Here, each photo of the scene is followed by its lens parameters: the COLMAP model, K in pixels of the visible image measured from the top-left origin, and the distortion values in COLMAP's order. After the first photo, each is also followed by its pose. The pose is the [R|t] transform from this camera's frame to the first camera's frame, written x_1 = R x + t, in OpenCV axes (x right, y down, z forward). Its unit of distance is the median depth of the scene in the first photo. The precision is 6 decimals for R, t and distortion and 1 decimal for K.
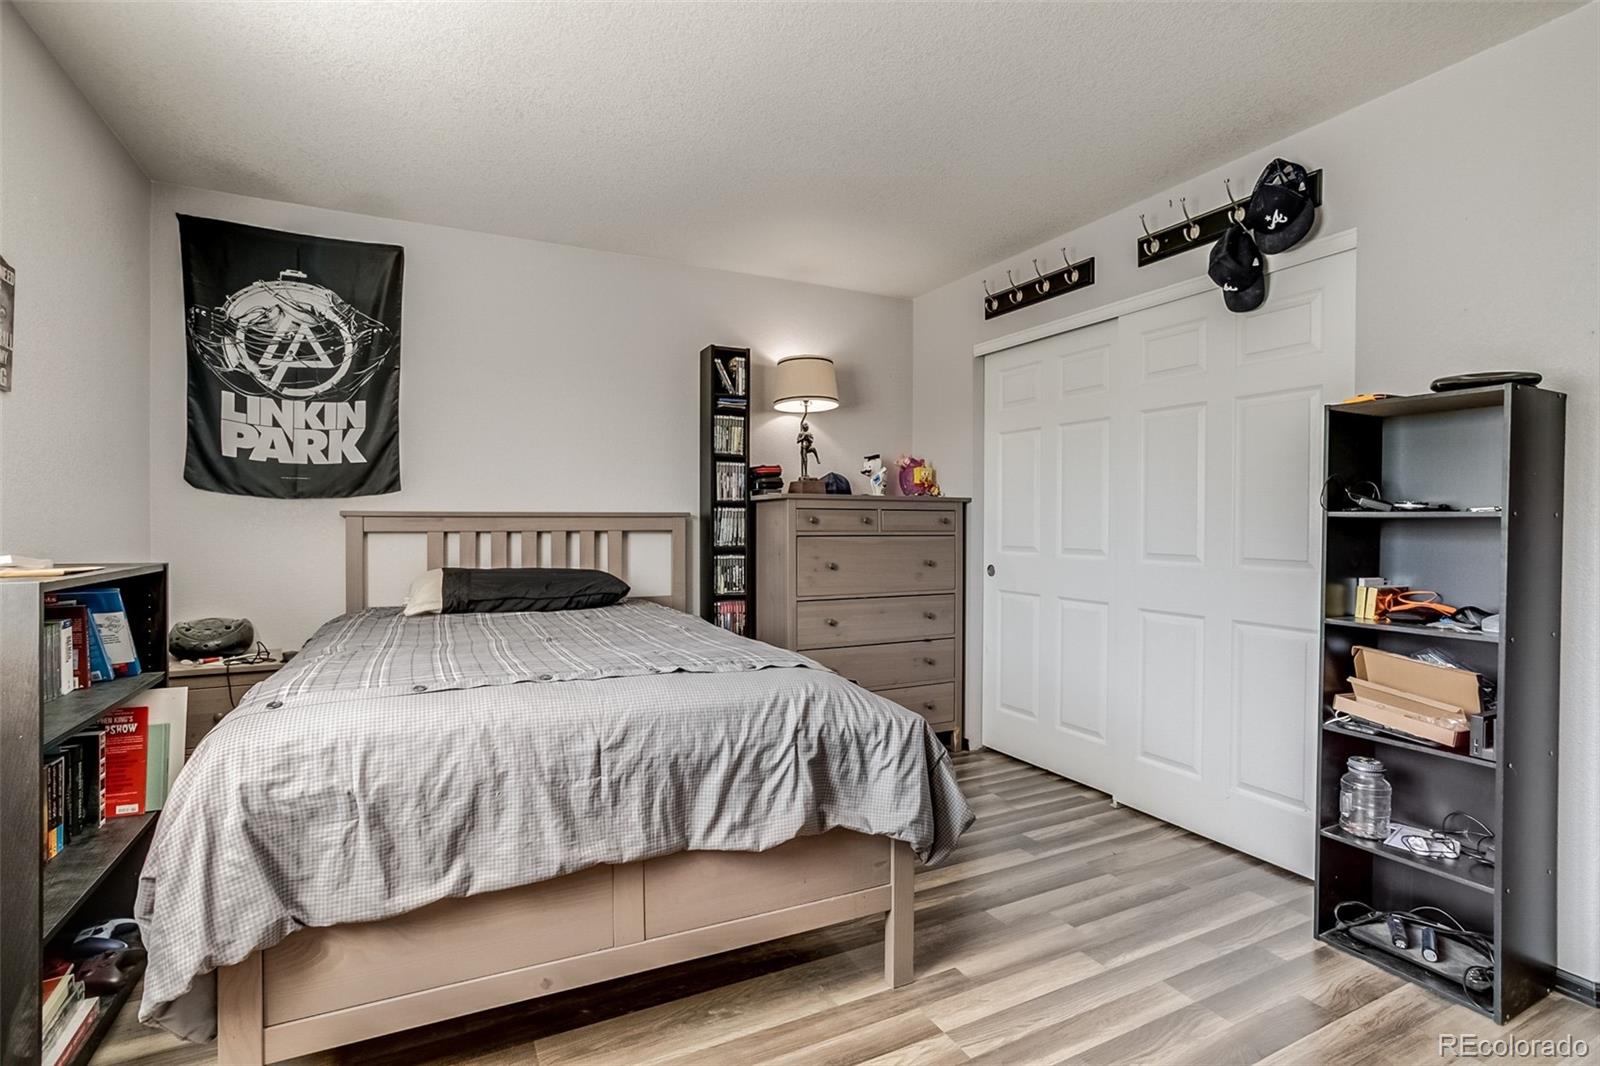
lens RADIAL K [[767.4, 0, 794.4], [0, 767.4, 529.9], [0, 0, 1]] dist [-0.064924, 0.040780]
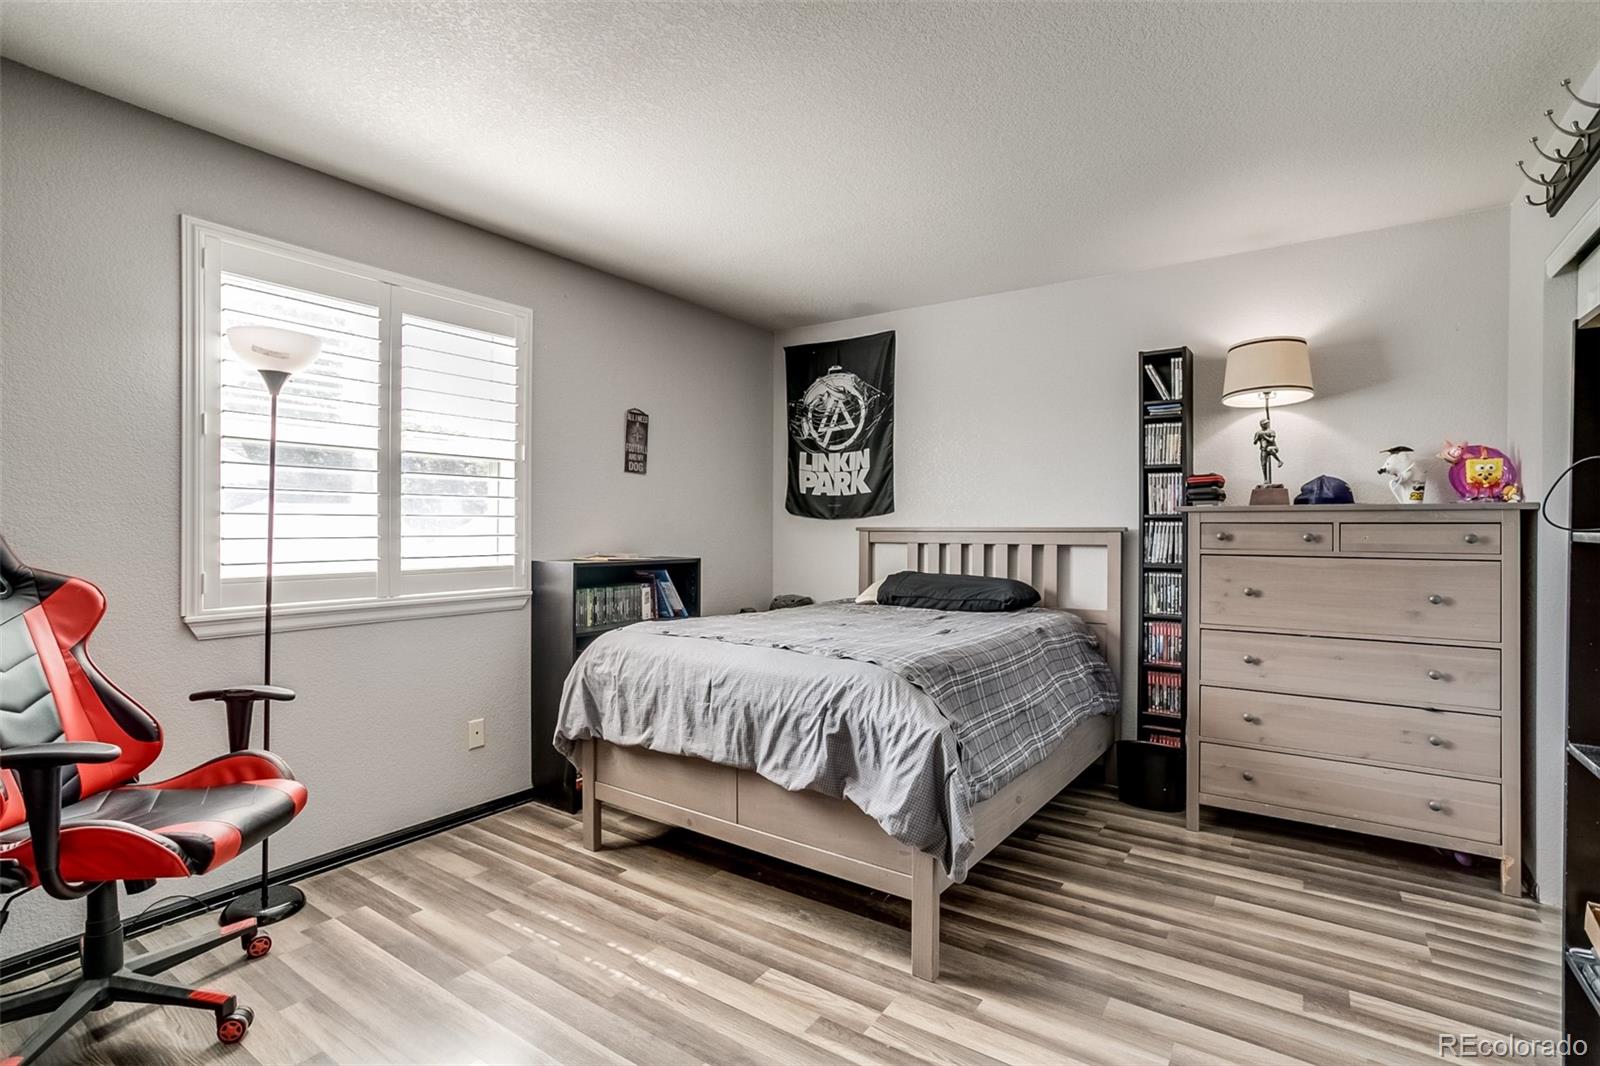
lens RADIAL K [[767.4, 0, 794.4], [0, 767.4, 529.9], [0, 0, 1]] dist [-0.064924, 0.040780]
pose [[0.477328, 0.001313, -0.878724, 0.630170], [-0.010552, 0.999935, -0.004237, -0.013403], [0.878662, 0.011295, 0.477311, 0.208495]]
